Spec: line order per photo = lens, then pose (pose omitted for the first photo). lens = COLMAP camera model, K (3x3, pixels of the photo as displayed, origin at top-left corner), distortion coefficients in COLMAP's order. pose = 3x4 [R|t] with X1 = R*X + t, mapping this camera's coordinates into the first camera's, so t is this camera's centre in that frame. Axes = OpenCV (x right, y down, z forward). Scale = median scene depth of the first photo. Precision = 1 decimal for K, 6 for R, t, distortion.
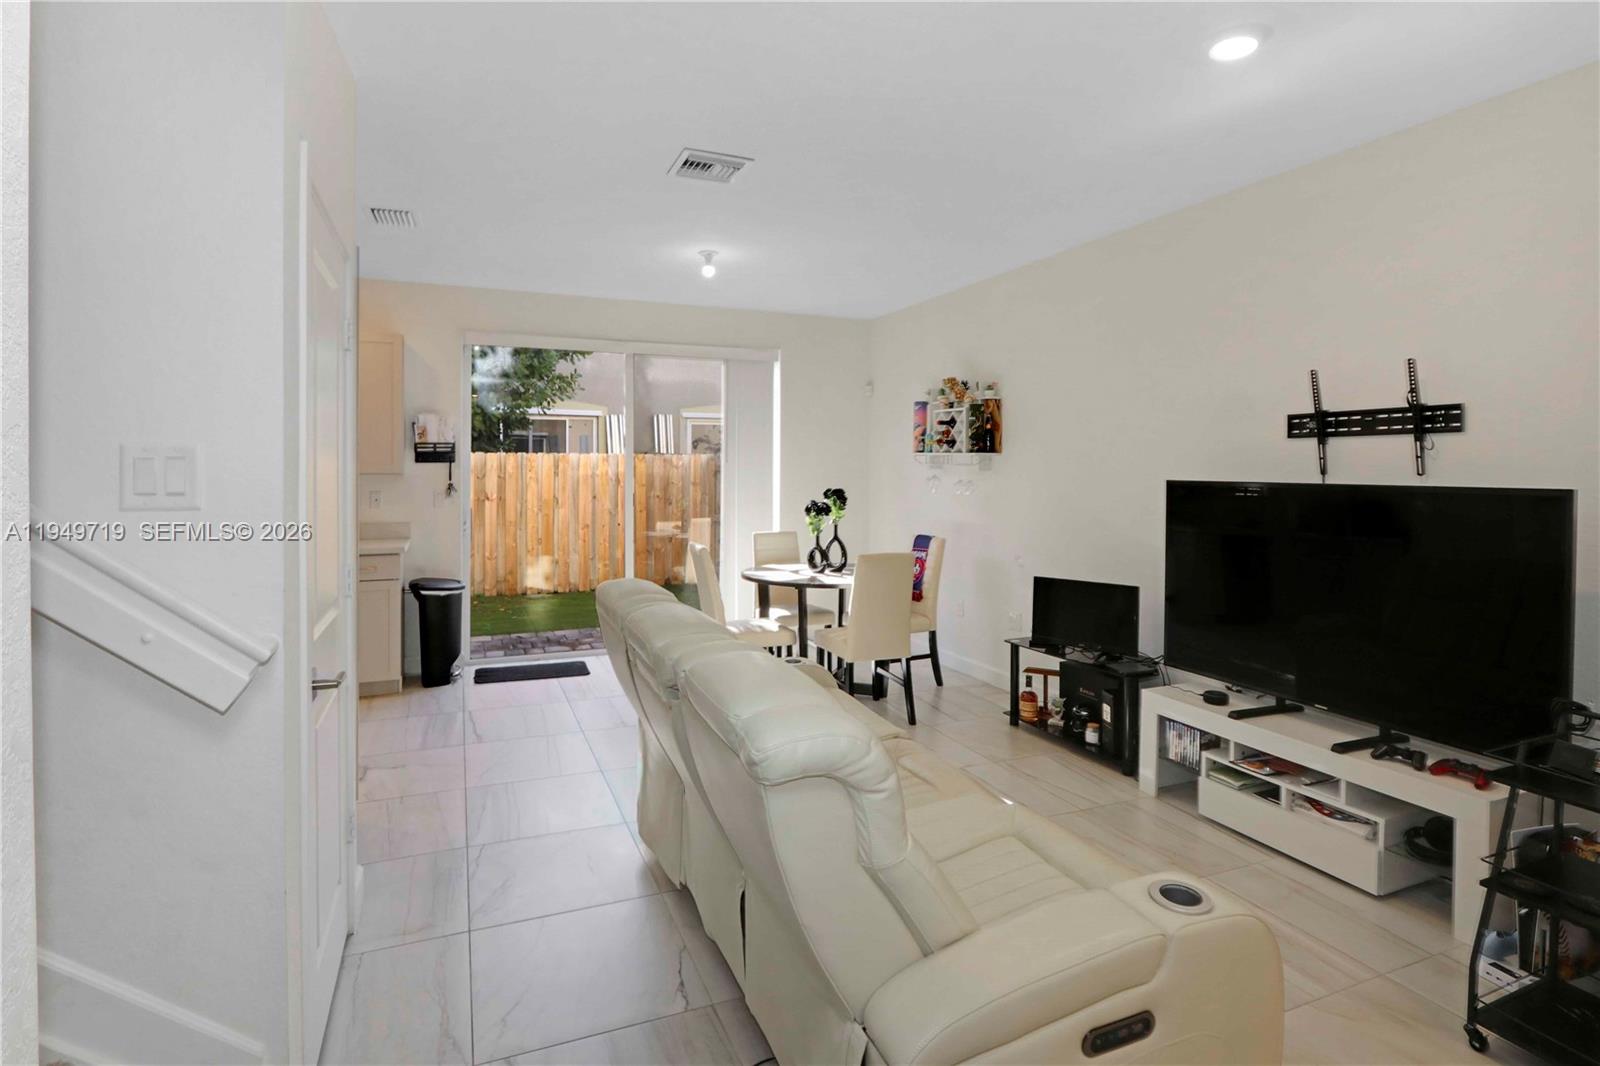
lens RADIAL K [[808.5, 0, 796.5], [0, 808.5, 481.3], [0, 0, 1]] dist [-0.018947, -0.000077]
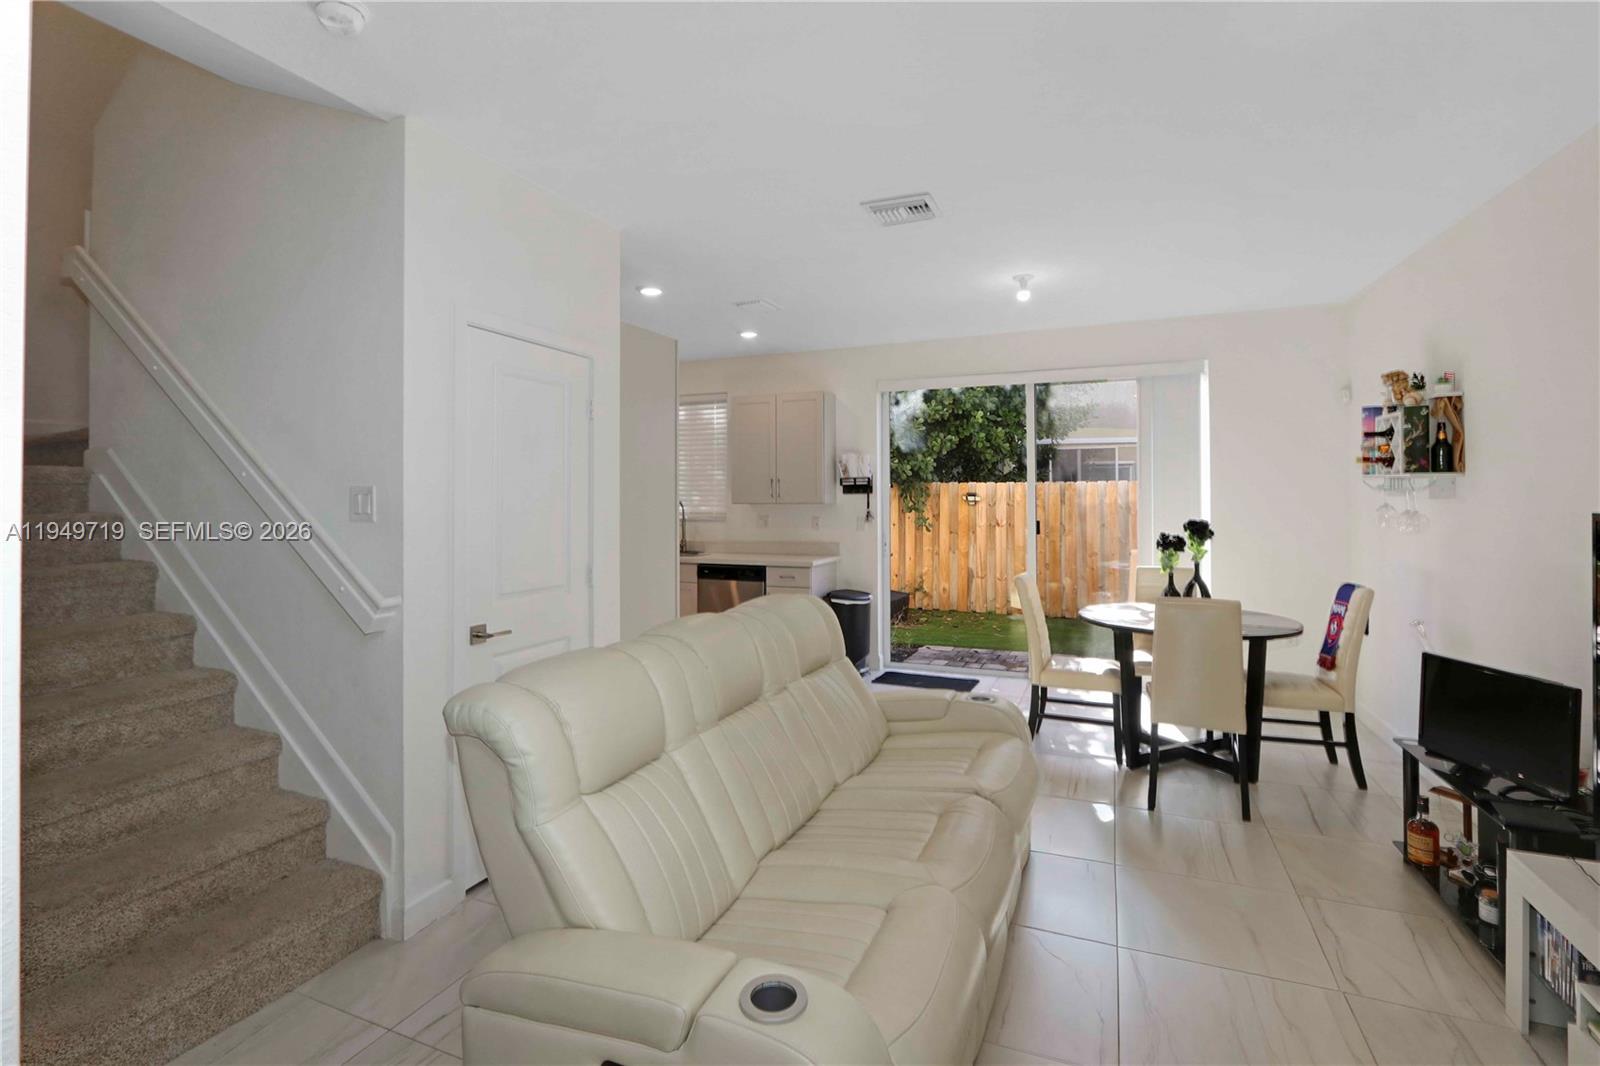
lens RADIAL K [[765.4, 0, 776.3], [0, 765.4, 493.1], [0, 0, 1]] dist [-0.000888, -0.000188]
pose [[0.699435, -0.010247, -0.714623, 0.305887], [-0.003582, 0.999834, -0.017843, -0.003657], [0.714688, 0.015040, 0.699282, 0.117983]]
